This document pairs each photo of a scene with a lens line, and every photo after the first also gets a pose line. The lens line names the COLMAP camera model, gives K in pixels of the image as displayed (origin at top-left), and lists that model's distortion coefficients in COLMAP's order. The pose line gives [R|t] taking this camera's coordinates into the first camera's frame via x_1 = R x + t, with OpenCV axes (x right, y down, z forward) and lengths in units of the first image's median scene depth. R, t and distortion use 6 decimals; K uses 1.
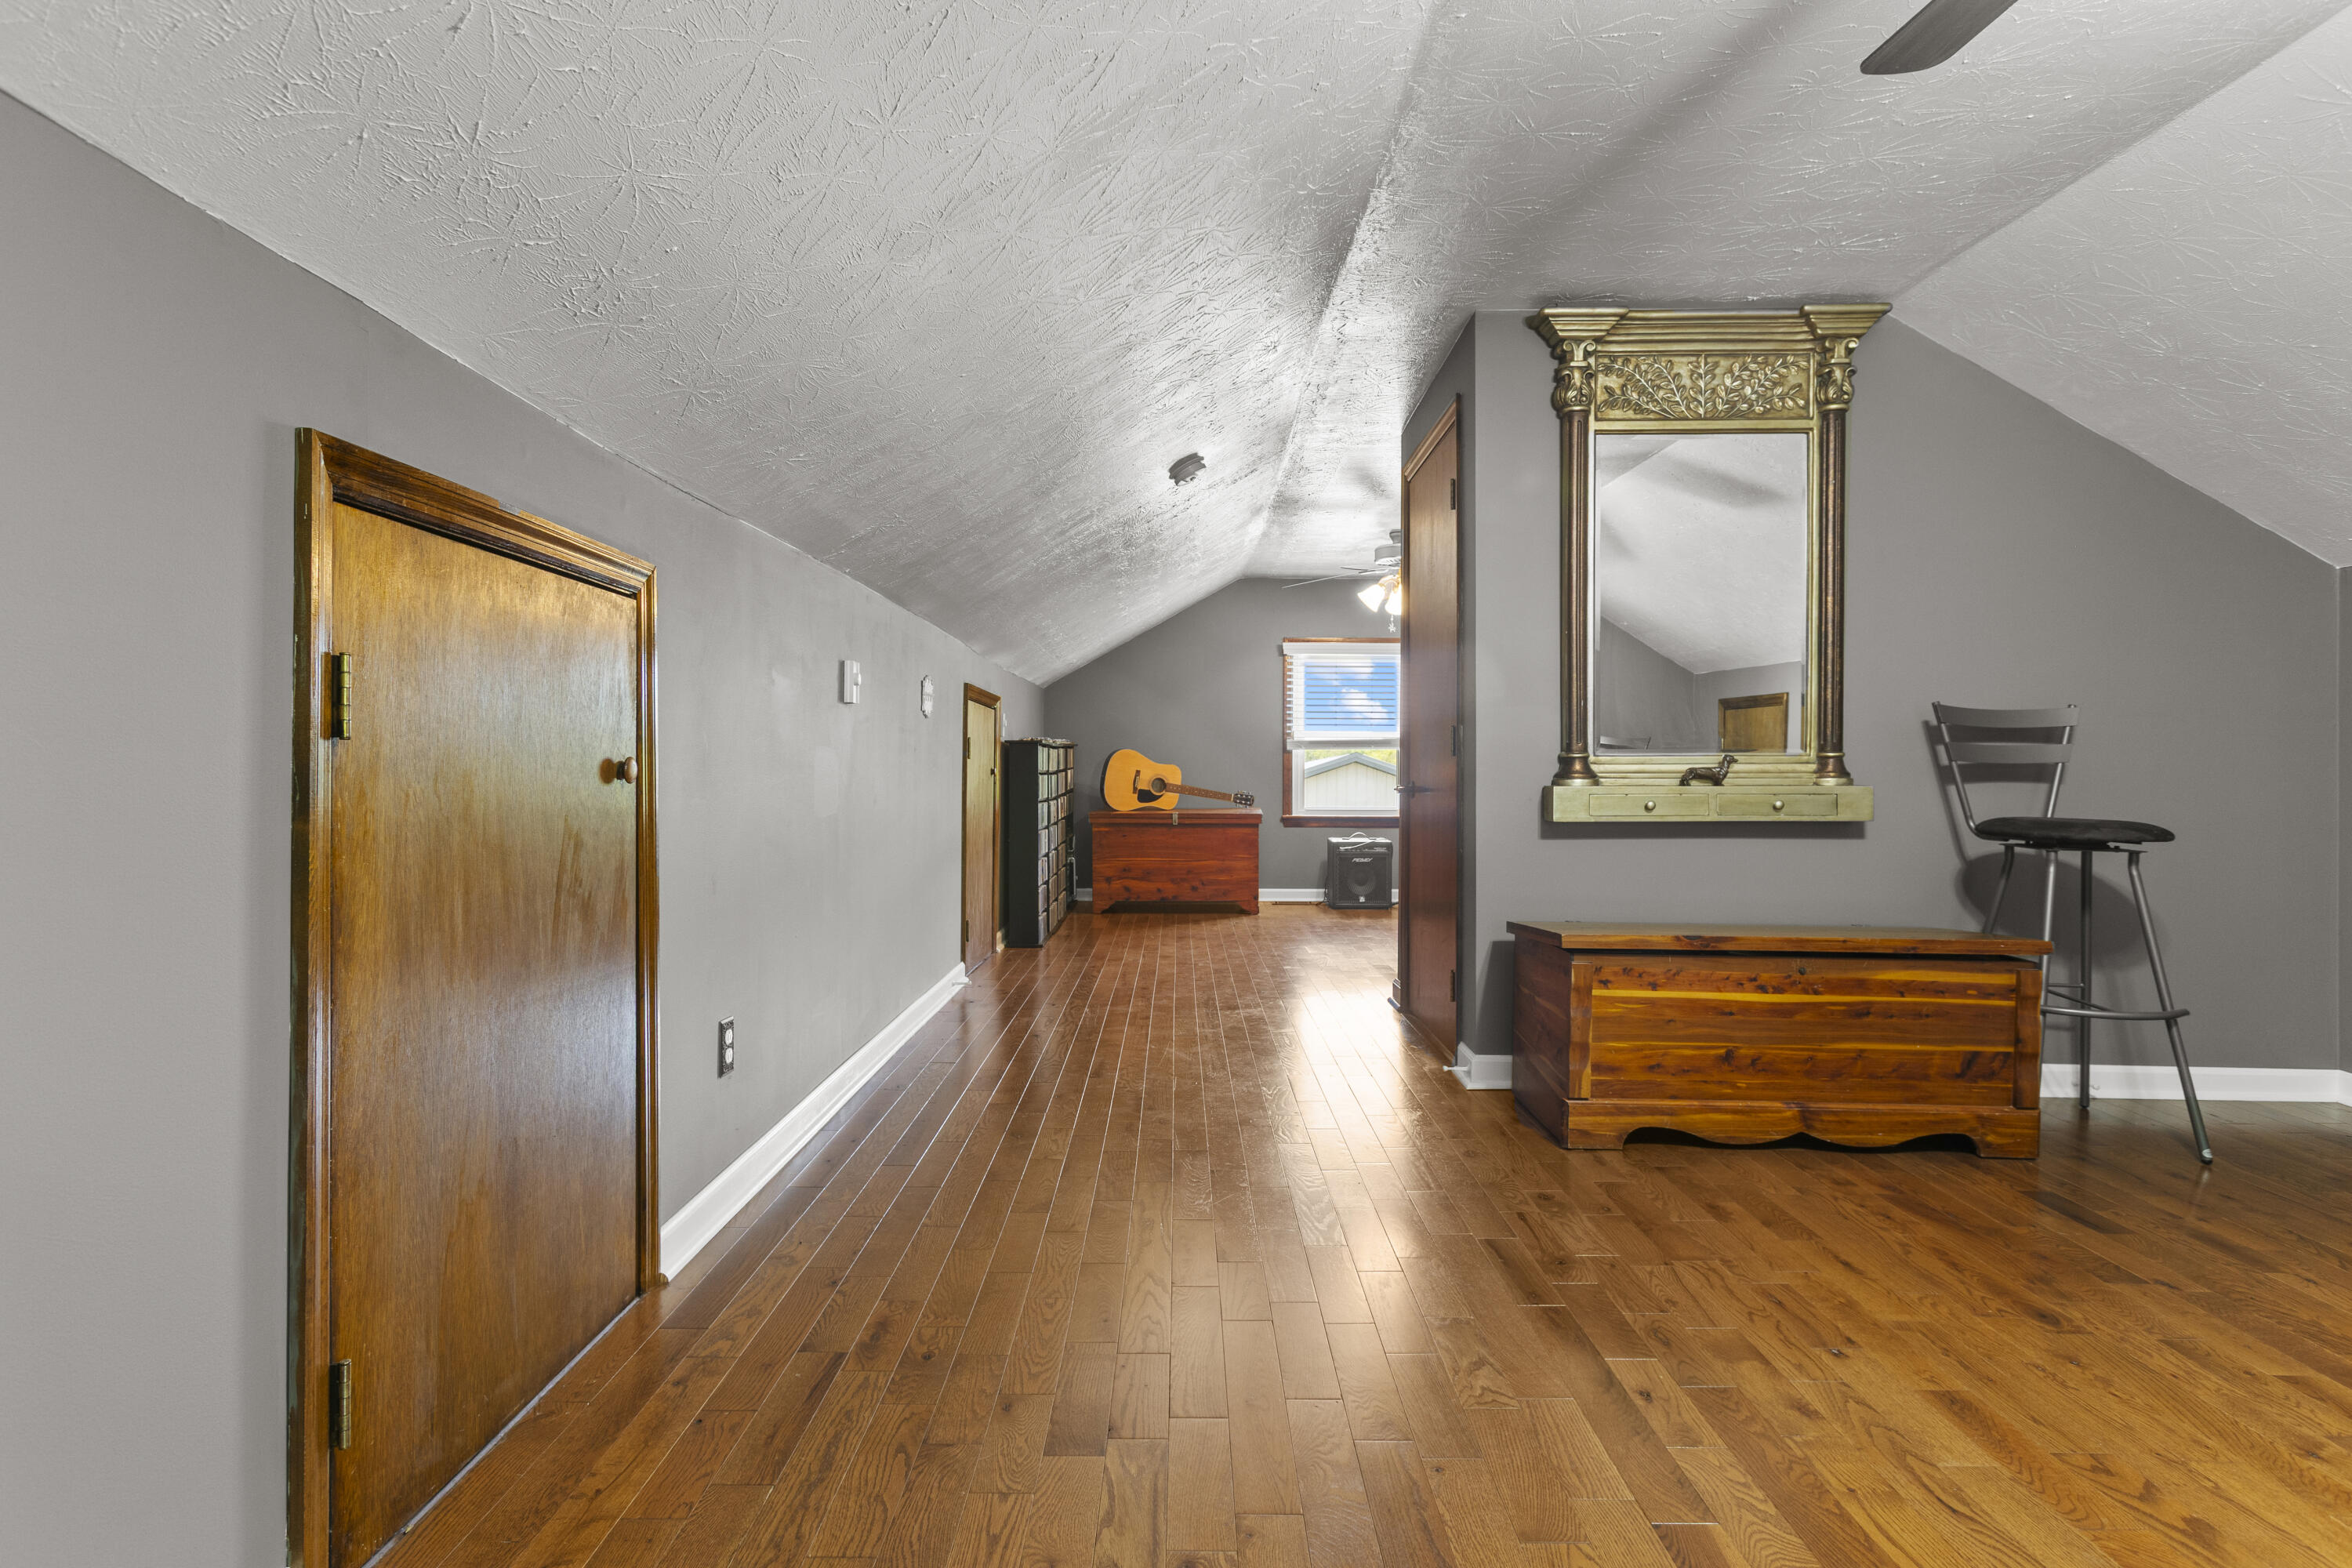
lens RADIAL K [[1360.3, 0, 1174.7], [0, 1360.3, 779.4], [0, 0, 1]] dist [0.000230, -0.000013]
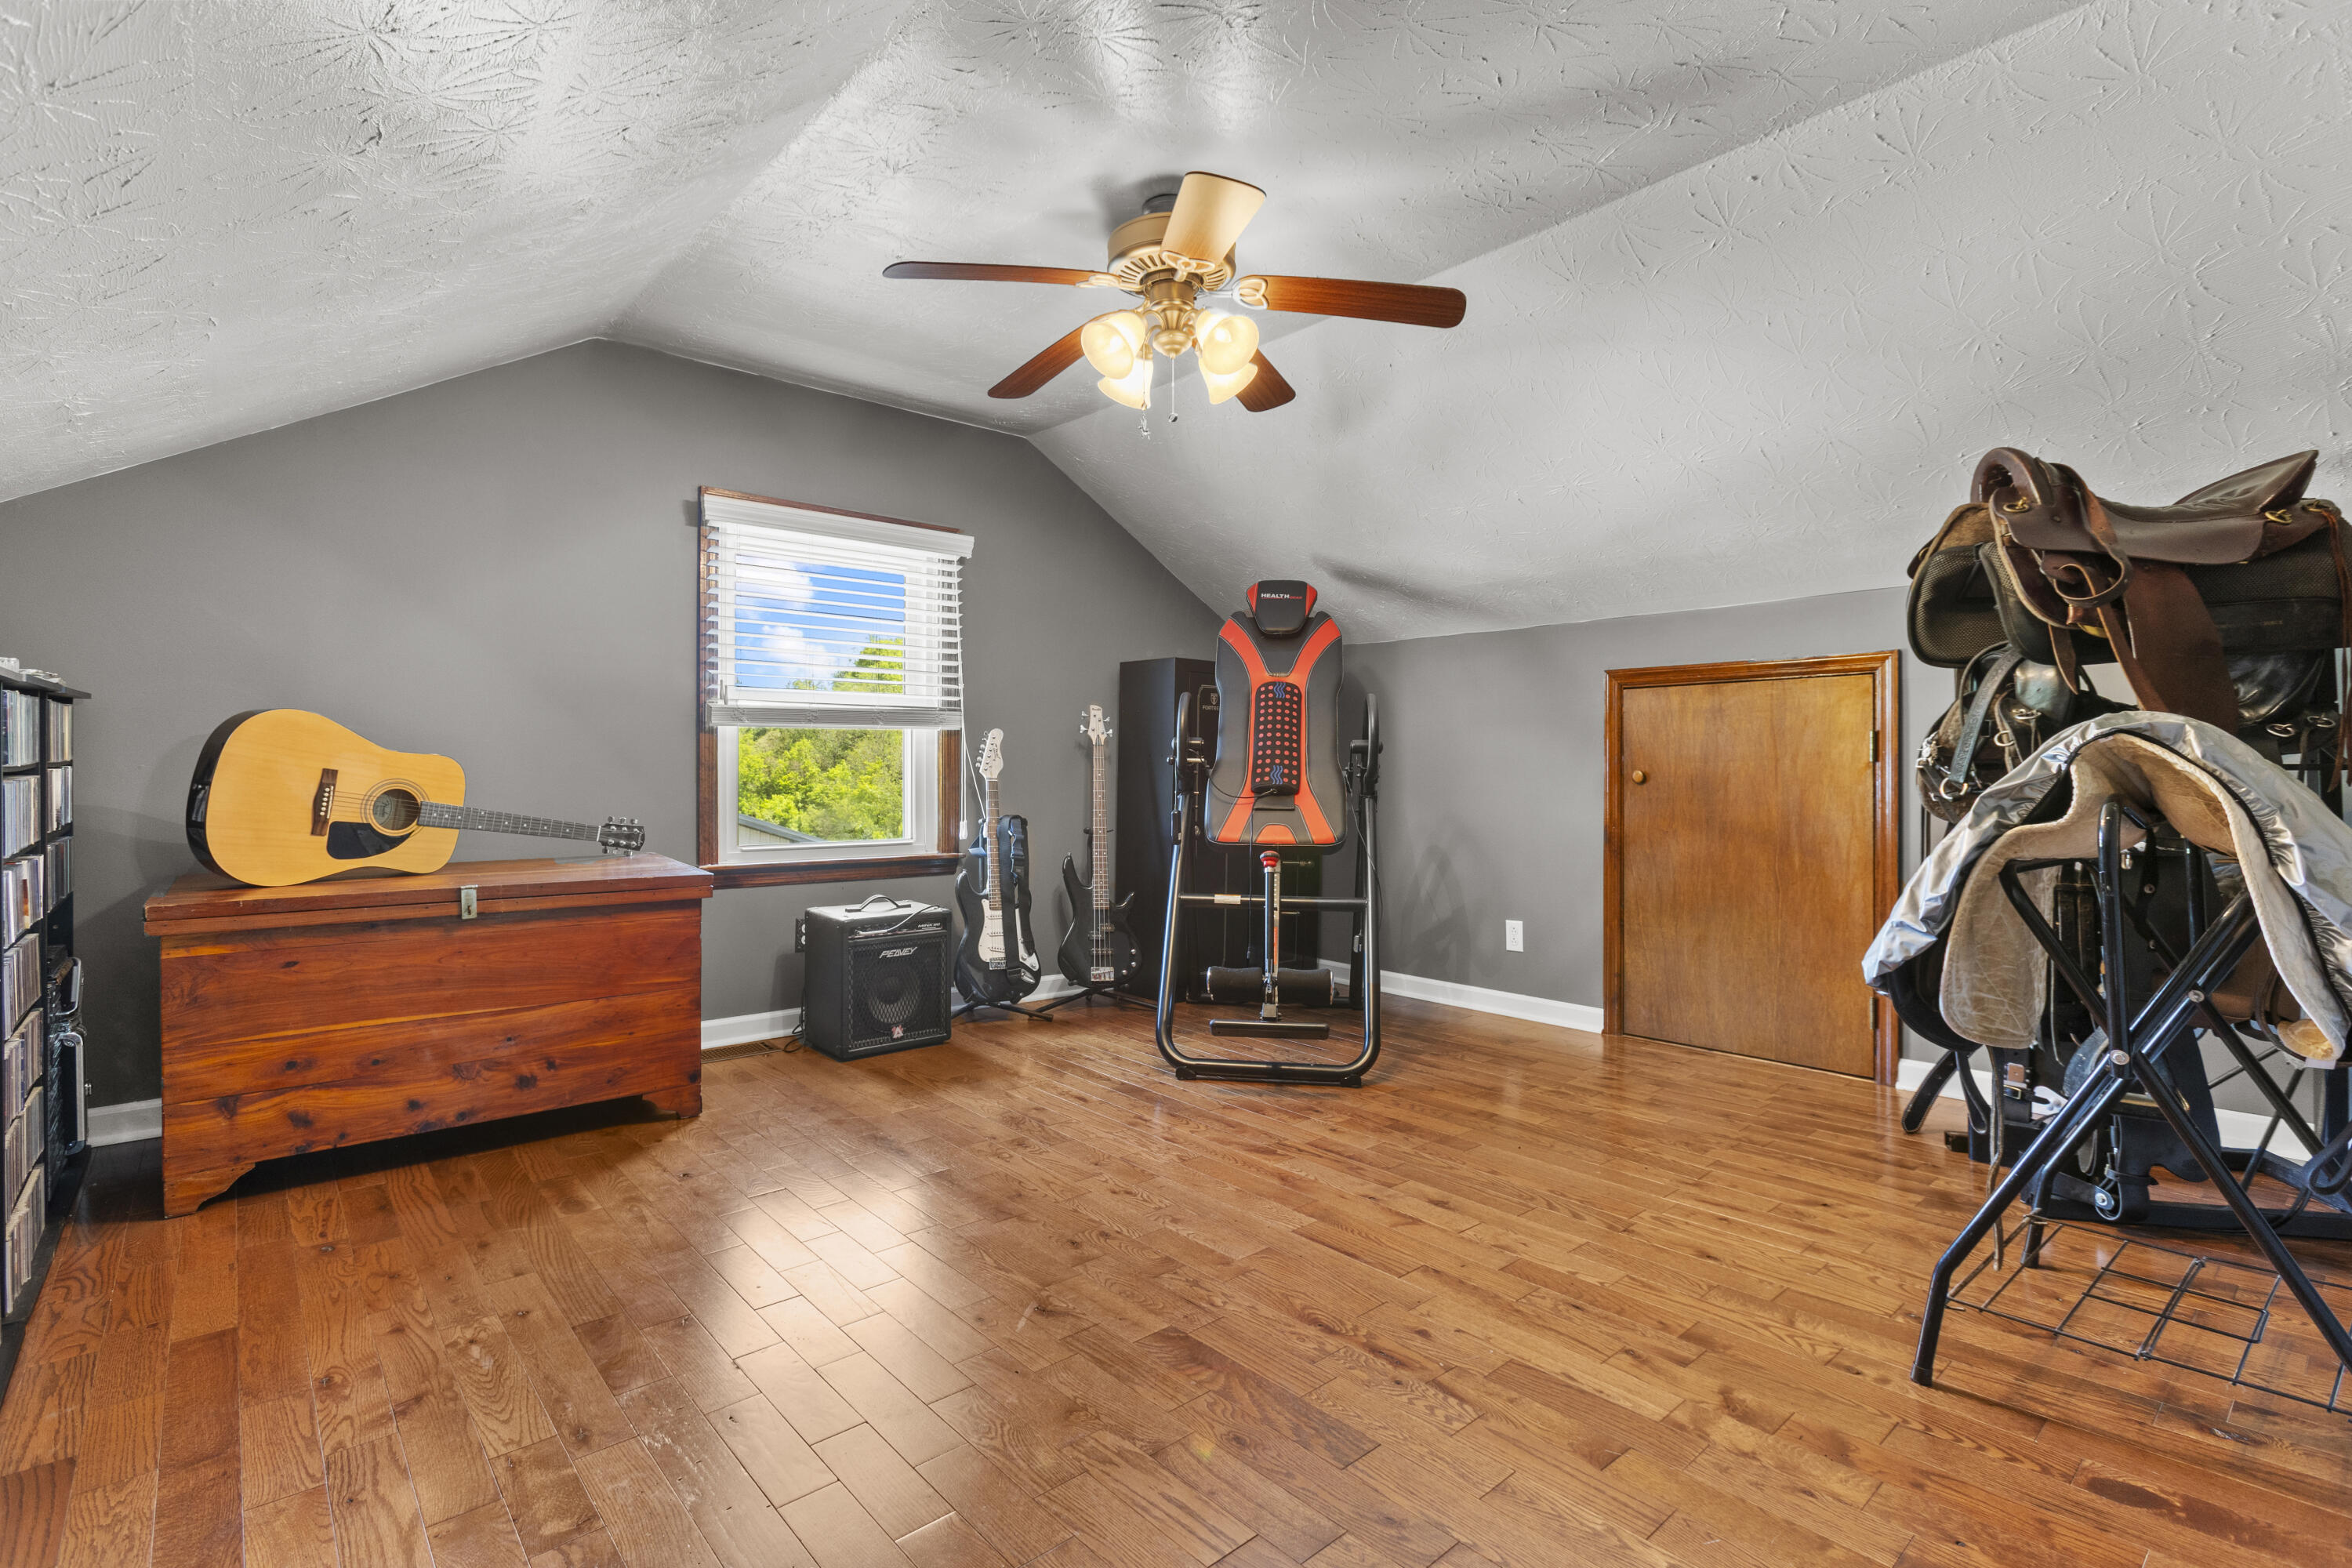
lens RADIAL K [[1120.4, 0, 1178.1], [0, 1120.4, 786.4], [0, 0, 1]] dist [-0.003159, 0.000274]
pose [[0.762067, -0.009614, 0.647427, -0.045342], [0.008122, 0.999953, 0.005289, -0.001780], [-0.647447, 0.001228, 0.762109, 0.614685]]
